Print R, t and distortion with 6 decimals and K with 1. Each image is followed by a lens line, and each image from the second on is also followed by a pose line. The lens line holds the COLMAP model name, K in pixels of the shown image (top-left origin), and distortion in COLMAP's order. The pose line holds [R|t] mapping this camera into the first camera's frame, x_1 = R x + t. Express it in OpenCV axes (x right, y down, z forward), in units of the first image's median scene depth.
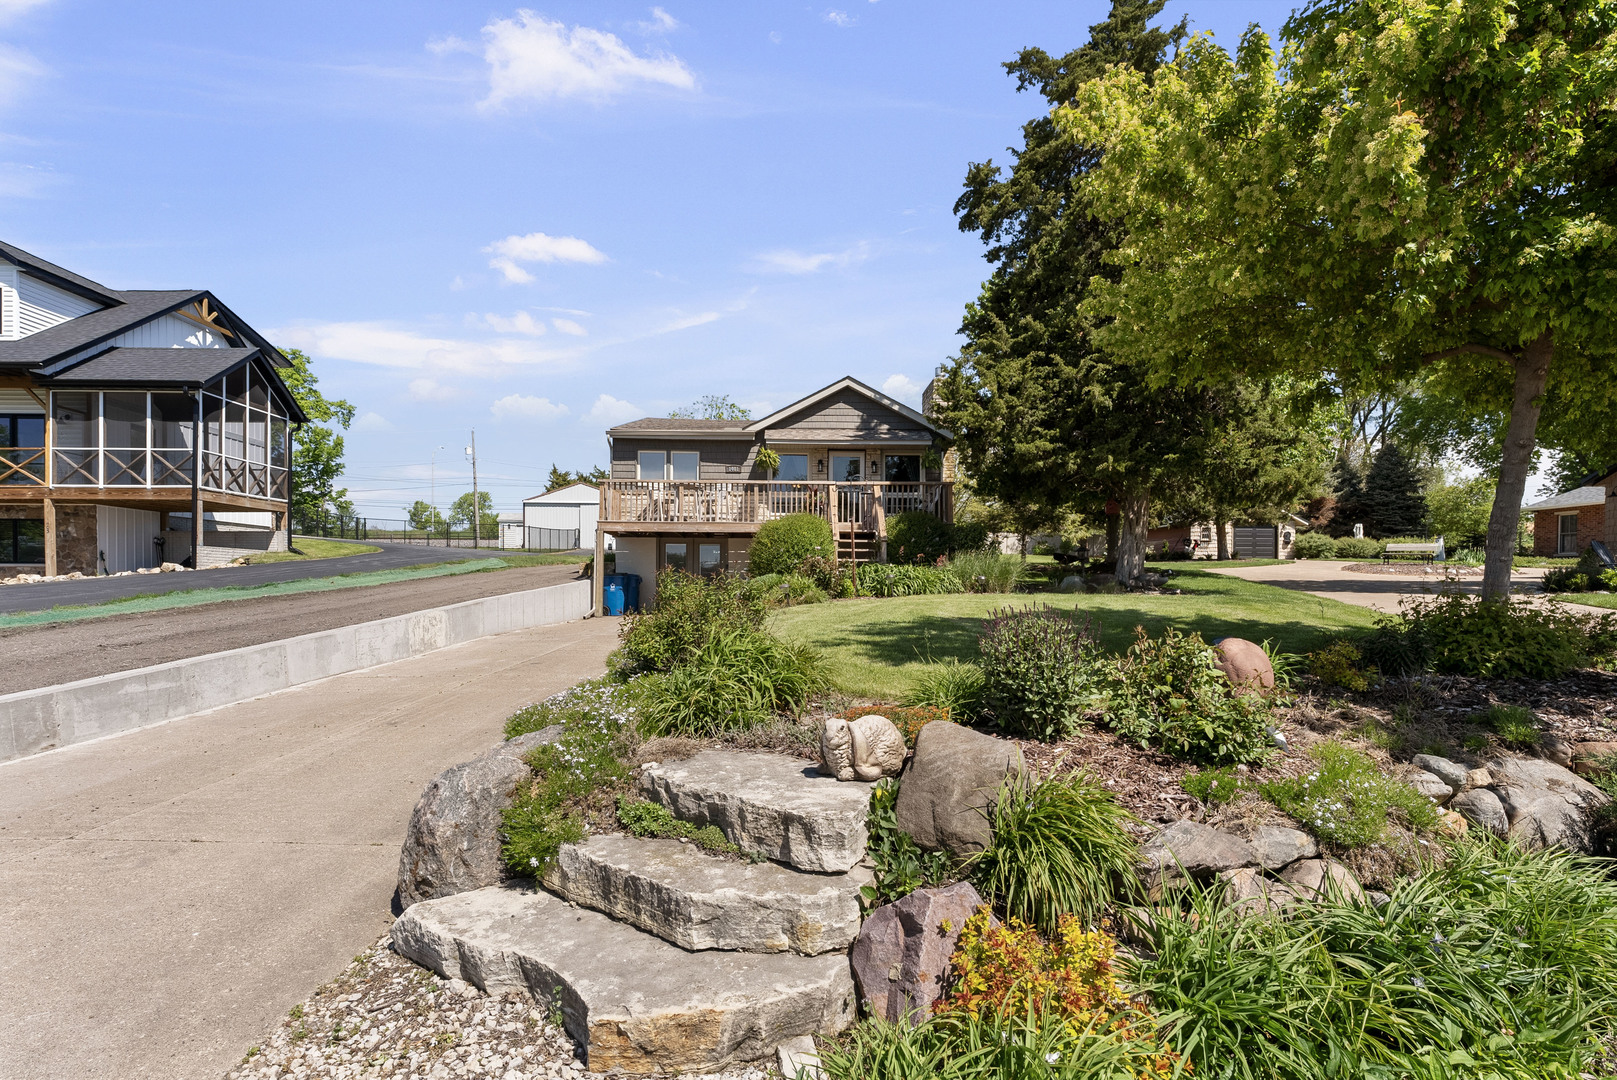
lens RADIAL K [[793.3, 0, 810.6], [0, 793.3, 537.5], [0, 0, 1]] dist [-0.001262, -0.000155]
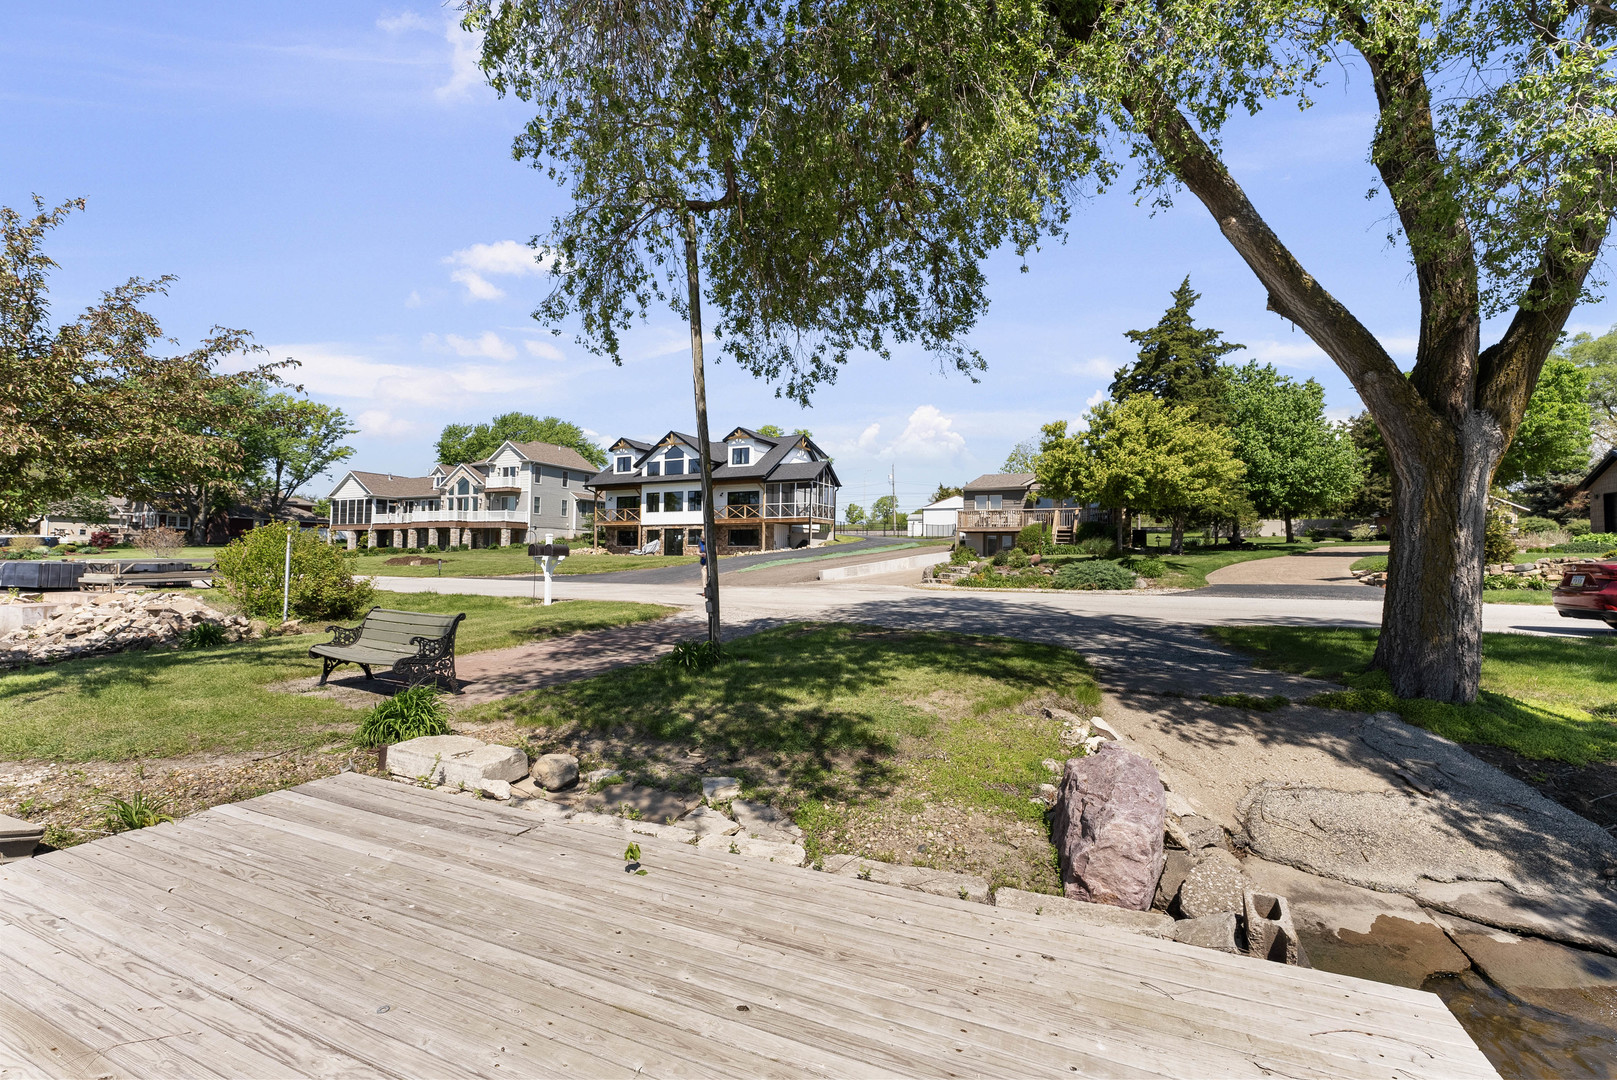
lens RADIAL K [[702.6, 0, 786.9], [0, 702.6, 545.5], [0, 0, 1]] dist [-0.000438, -0.000057]
pose [[0.863035, -0.003928, -0.505129, 0.342189], [0.020206, 0.999438, 0.026751, -0.030891], [0.504740, -0.033294, 0.862629, -1.050101]]
